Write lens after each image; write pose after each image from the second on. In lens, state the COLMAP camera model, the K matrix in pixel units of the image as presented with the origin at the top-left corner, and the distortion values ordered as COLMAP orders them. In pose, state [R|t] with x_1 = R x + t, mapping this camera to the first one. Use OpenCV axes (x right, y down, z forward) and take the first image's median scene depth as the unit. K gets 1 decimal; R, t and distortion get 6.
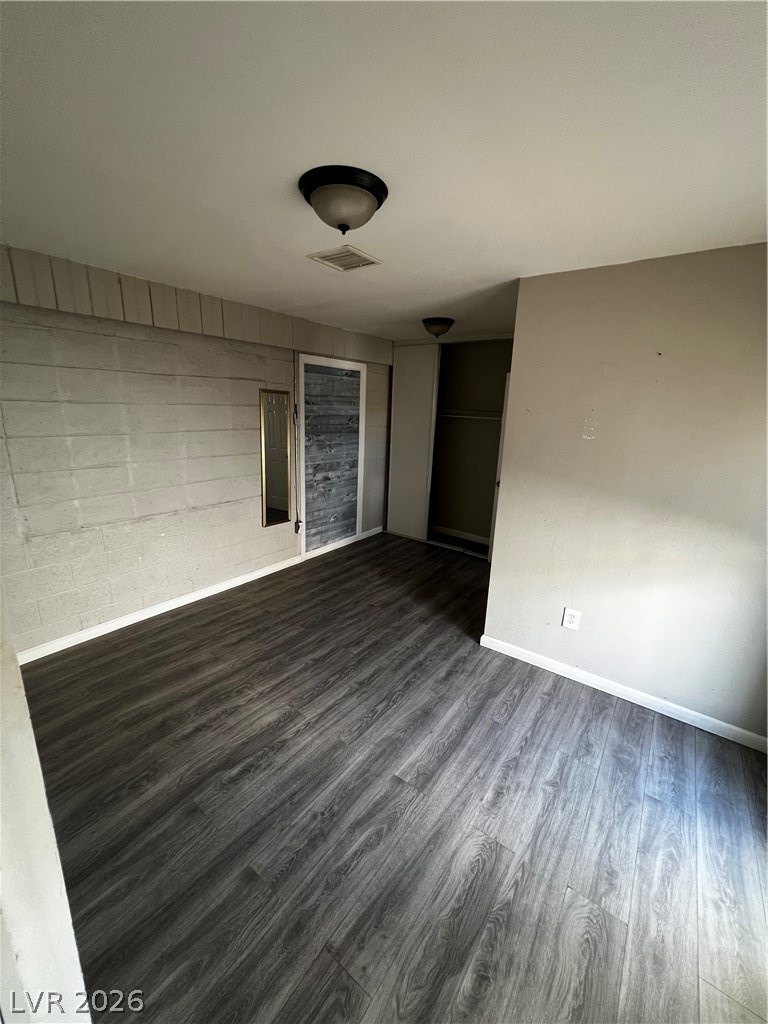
lens RADIAL K [[410.3, 0, 386.4], [0, 410.3, 514.7], [0, 0, 1]] dist [-0.001801, 0.000918]
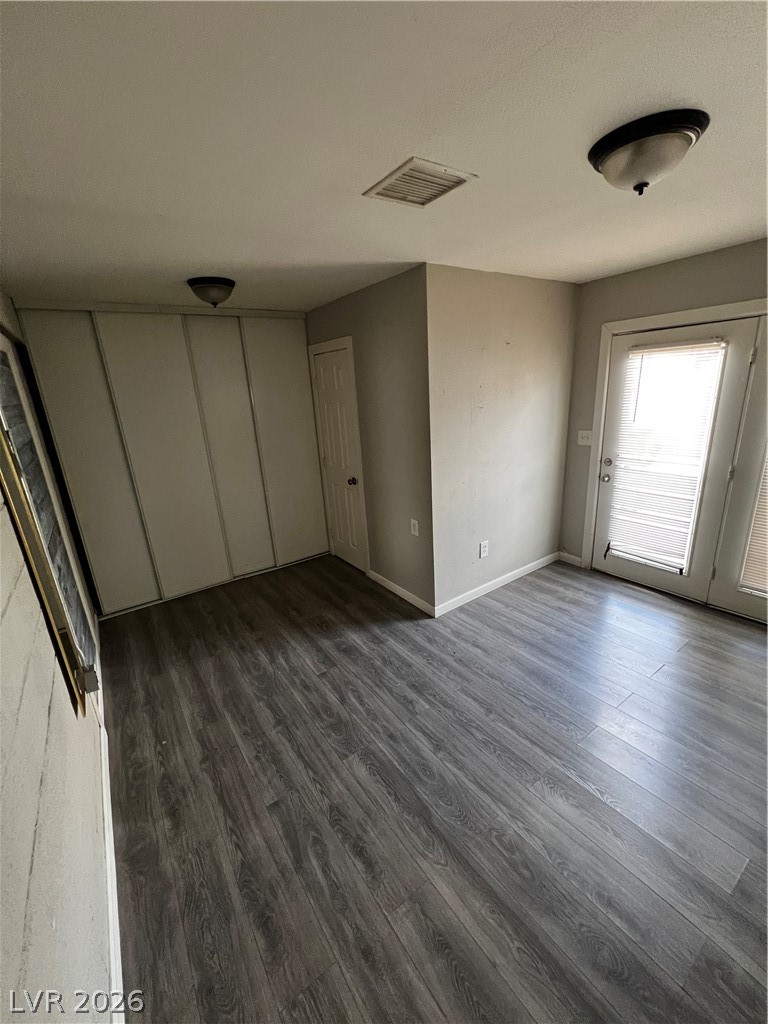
lens RADIAL K [[410.3, 0, 378.6], [0, 410.3, 512.9], [0, 0, 1]] dist [-0.001801, 0.000918]
pose [[0.324442, -0.335775, 0.884303, -0.662157], [0.309906, 0.921009, 0.236011, -0.225055], [-0.893698, 0.197480, 0.402872, 0.656806]]
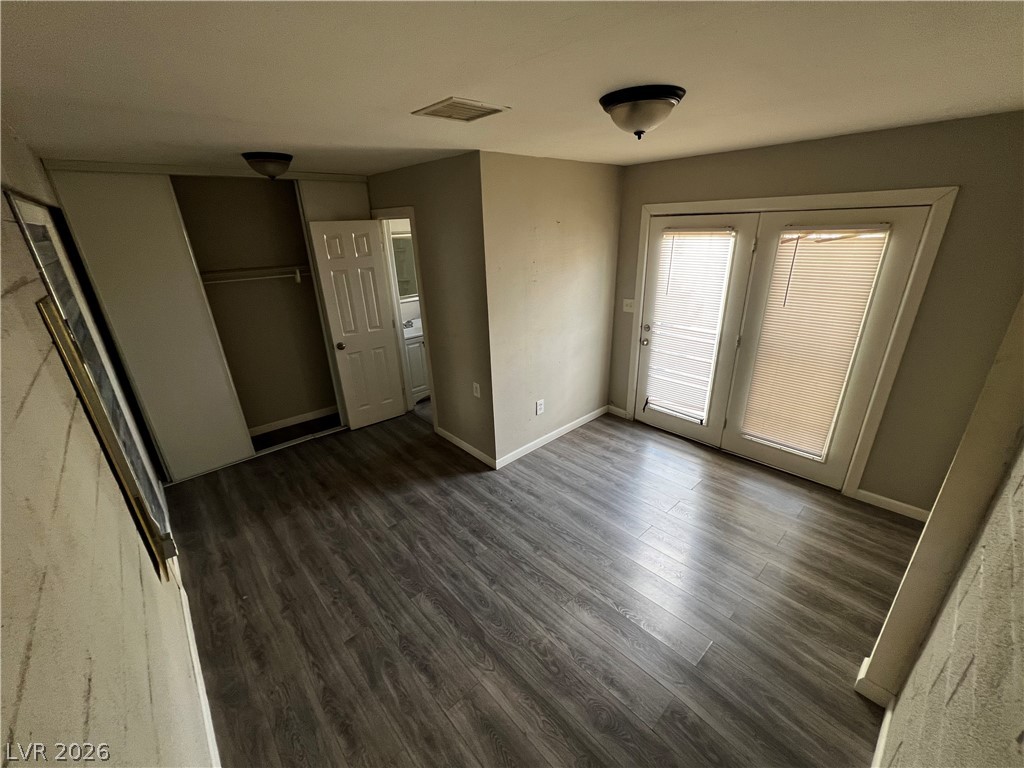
lens RADIAL K [[410.3, 0, 510.1], [0, 410.3, 387.8], [0, 0, 1]] dist [-0.001801, 0.000918]
pose [[0.200190, -0.406071, 0.891645, -0.721099], [0.283299, 0.895183, 0.344076, -0.288650], [-0.937905, 0.183721, 0.294246, 0.577280]]
